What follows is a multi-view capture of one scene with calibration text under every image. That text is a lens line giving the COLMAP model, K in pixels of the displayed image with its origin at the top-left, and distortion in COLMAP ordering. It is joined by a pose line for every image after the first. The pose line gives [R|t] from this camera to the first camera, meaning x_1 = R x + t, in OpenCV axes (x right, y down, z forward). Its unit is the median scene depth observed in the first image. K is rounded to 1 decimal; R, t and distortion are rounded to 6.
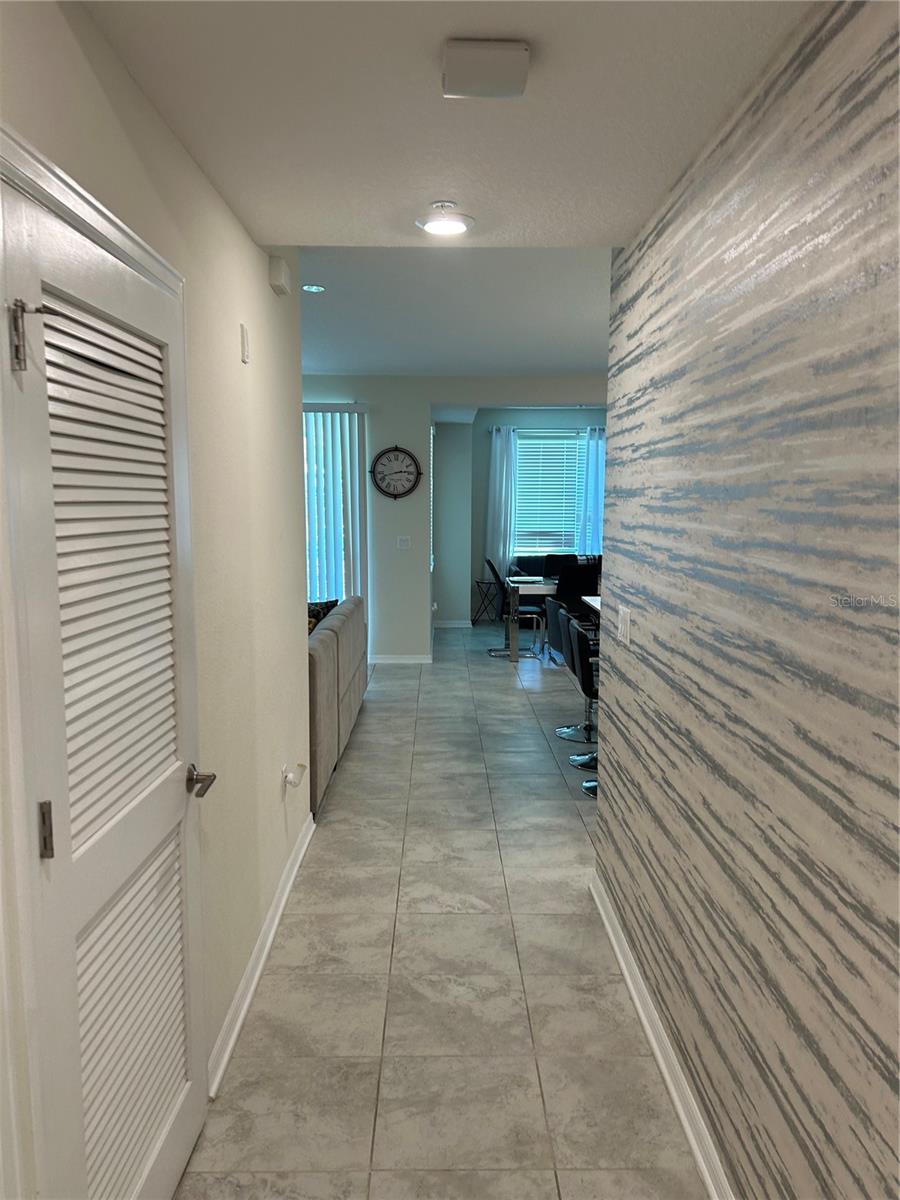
lens RADIAL K [[913.3, 0, 450.0], [0, 913.3, 600.0], [0, 0, 1]] dist [0.075266, -0.078751]
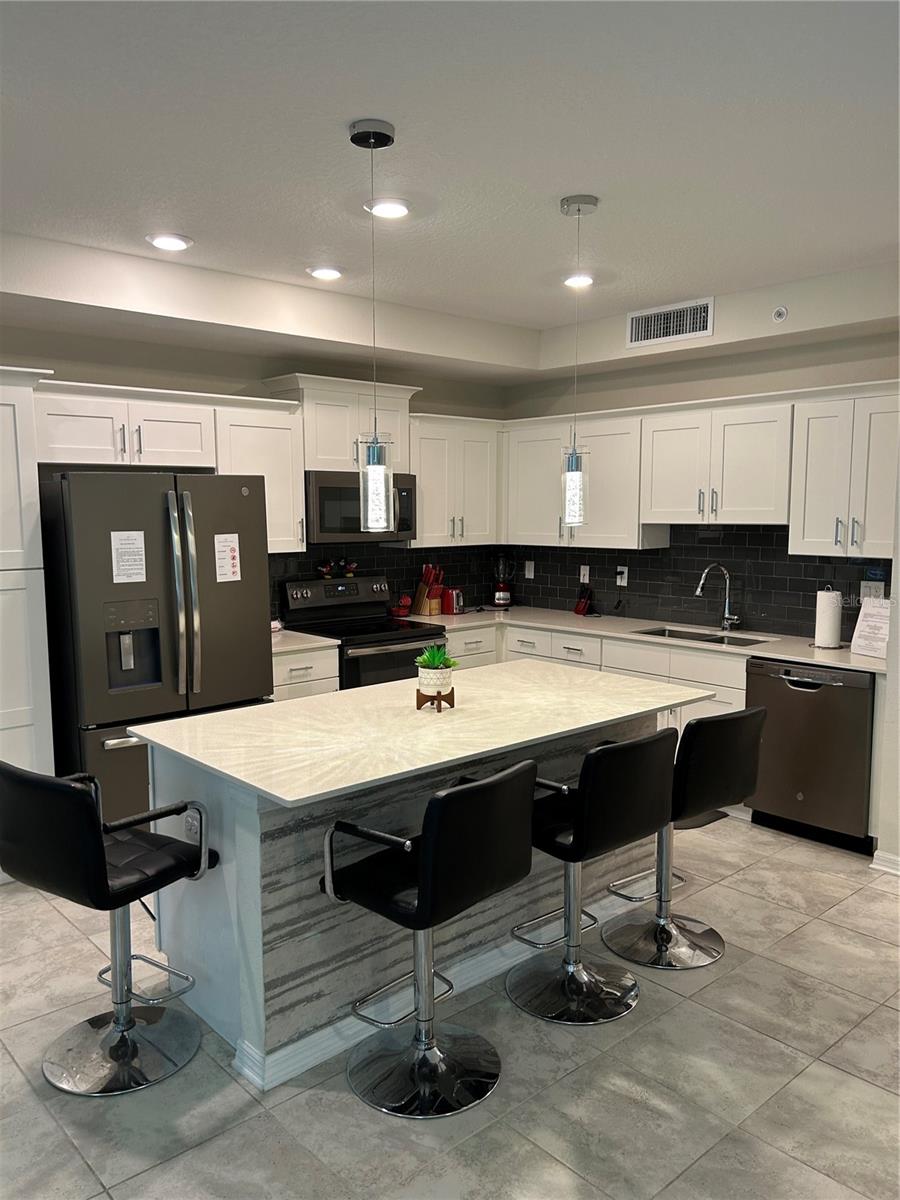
lens RADIAL K [[891.2, 0, 450.0], [0, 891.2, 600.0], [0, 0, 1]] dist [0.102612, -0.107357]
pose [[-0.656999, -0.080554, 0.749576, -0.104227], [0.085382, 0.979927, 0.180145, -0.094761], [-0.749041, 0.182355, -0.636933, 0.800749]]
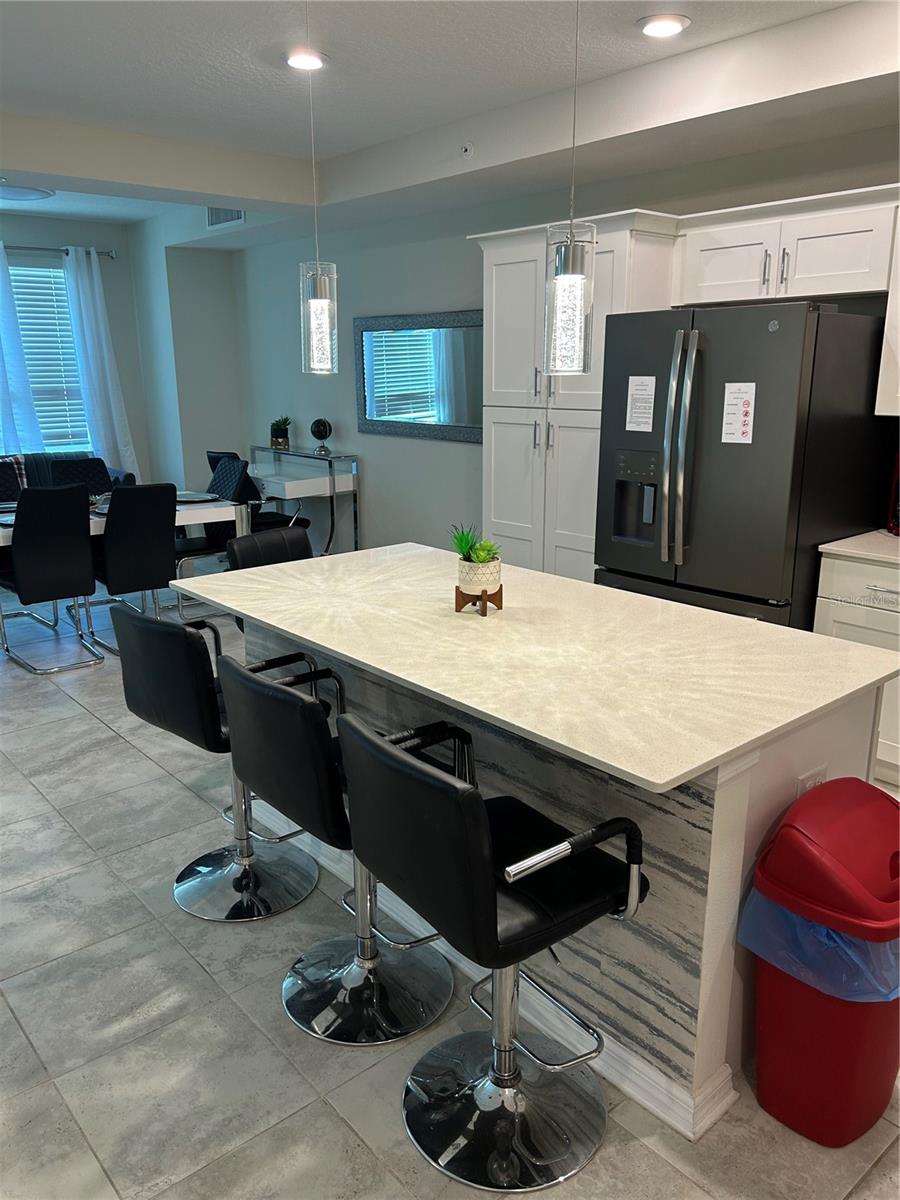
lens RADIAL K [[913.3, 0, 450.0], [0, 913.3, 600.0], [0, 0, 1]] dist [0.075266, -0.078751]
pose [[0.770814, -0.166143, 0.615014, -0.022867], [0.078339, 0.982787, 0.167310, -0.042258], [-0.632225, -0.080785, 0.770562, 0.383921]]
